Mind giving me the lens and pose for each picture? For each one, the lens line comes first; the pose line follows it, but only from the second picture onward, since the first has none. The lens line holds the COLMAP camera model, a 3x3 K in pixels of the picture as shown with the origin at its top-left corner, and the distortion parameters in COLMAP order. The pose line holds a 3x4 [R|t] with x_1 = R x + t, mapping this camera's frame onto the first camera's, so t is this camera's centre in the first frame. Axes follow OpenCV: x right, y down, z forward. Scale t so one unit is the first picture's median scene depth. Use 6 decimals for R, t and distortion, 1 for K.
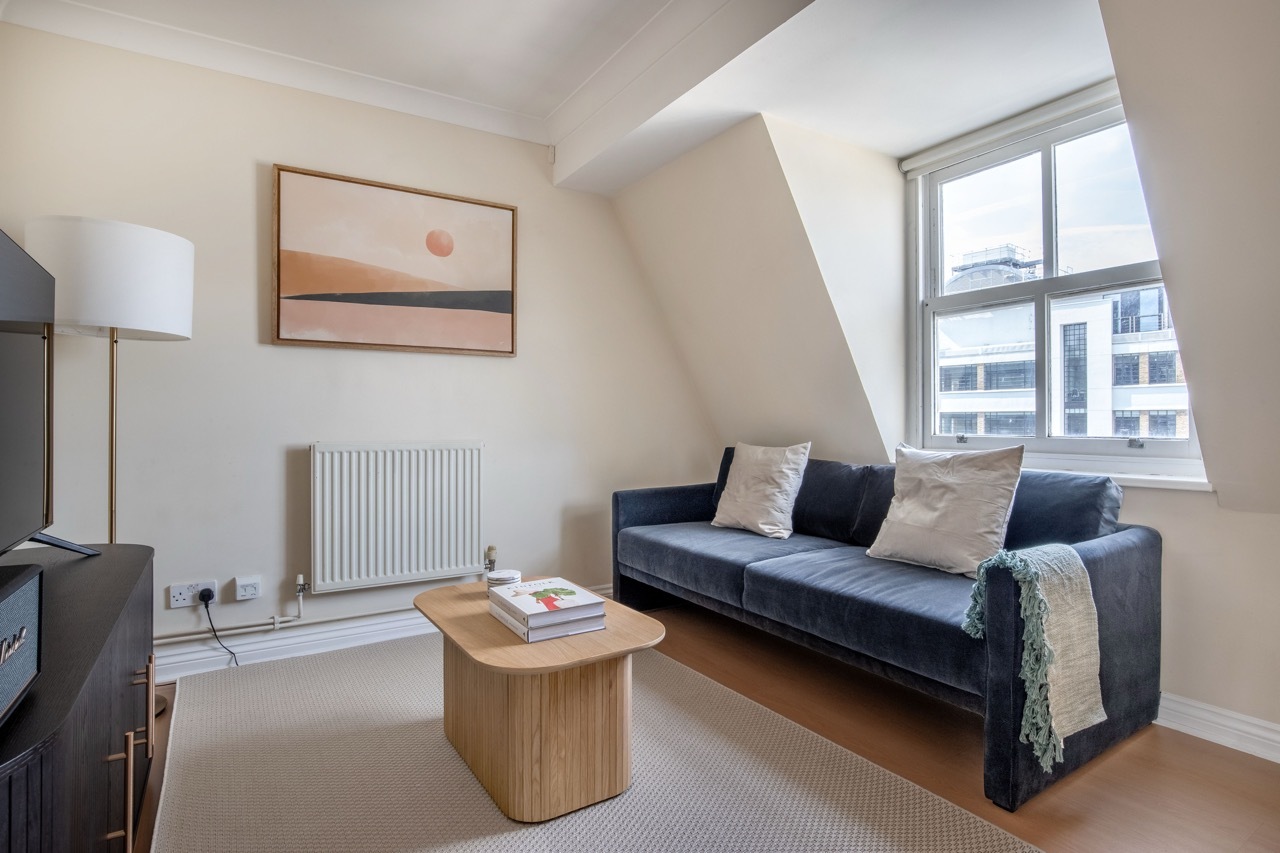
lens RADIAL K [[671.1, 0, 648.0], [0, 671.1, 423.5], [0, 0, 1]] dist [-0.017144, -0.000629]
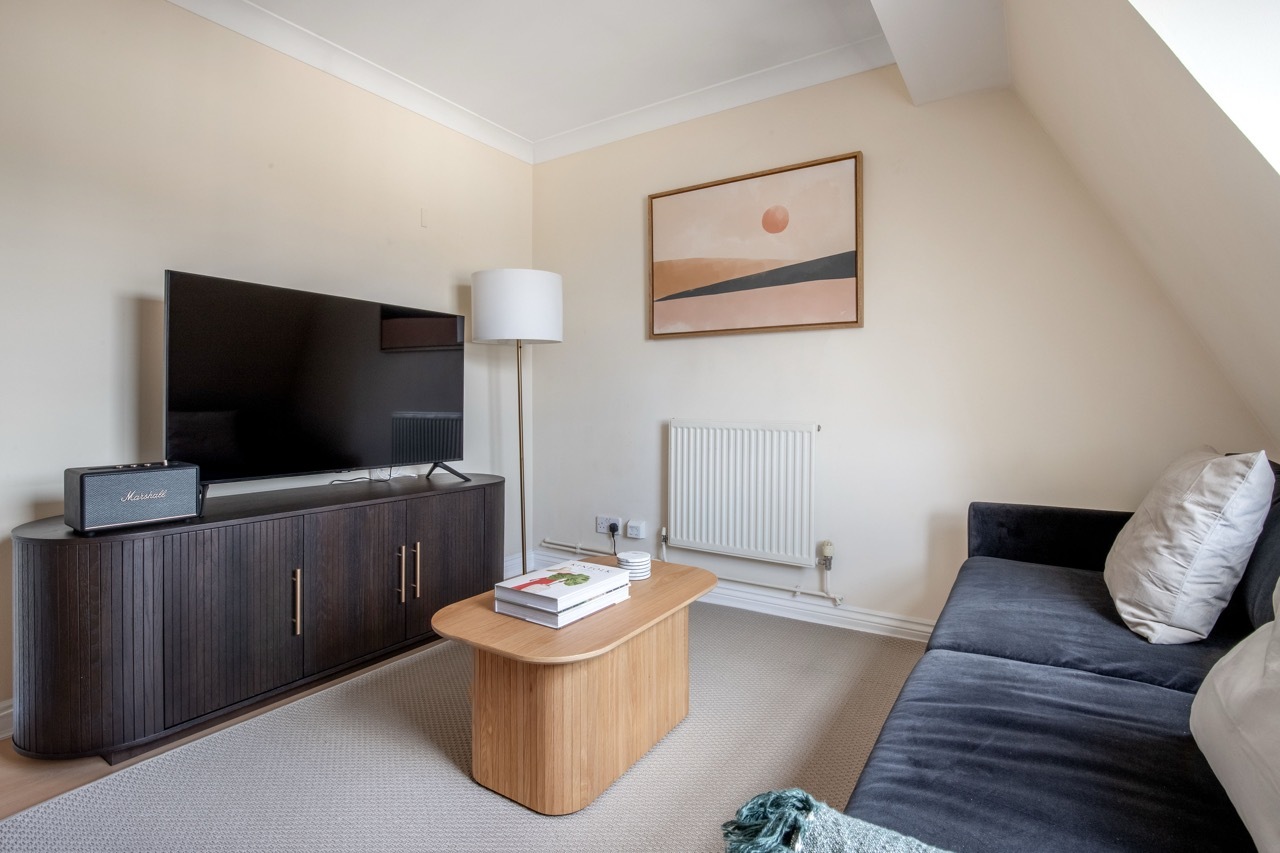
lens RADIAL K [[612.1, 0, 636.3], [0, 612.1, 418.1], [0, 0, 1]] dist [-0.034215, 0.000911]
pose [[0.407330, 0.026867, -0.912886, 0.487827], [-0.013840, 0.999634, 0.023245, 0.002630], [0.913176, 0.003166, 0.407553, 0.520990]]
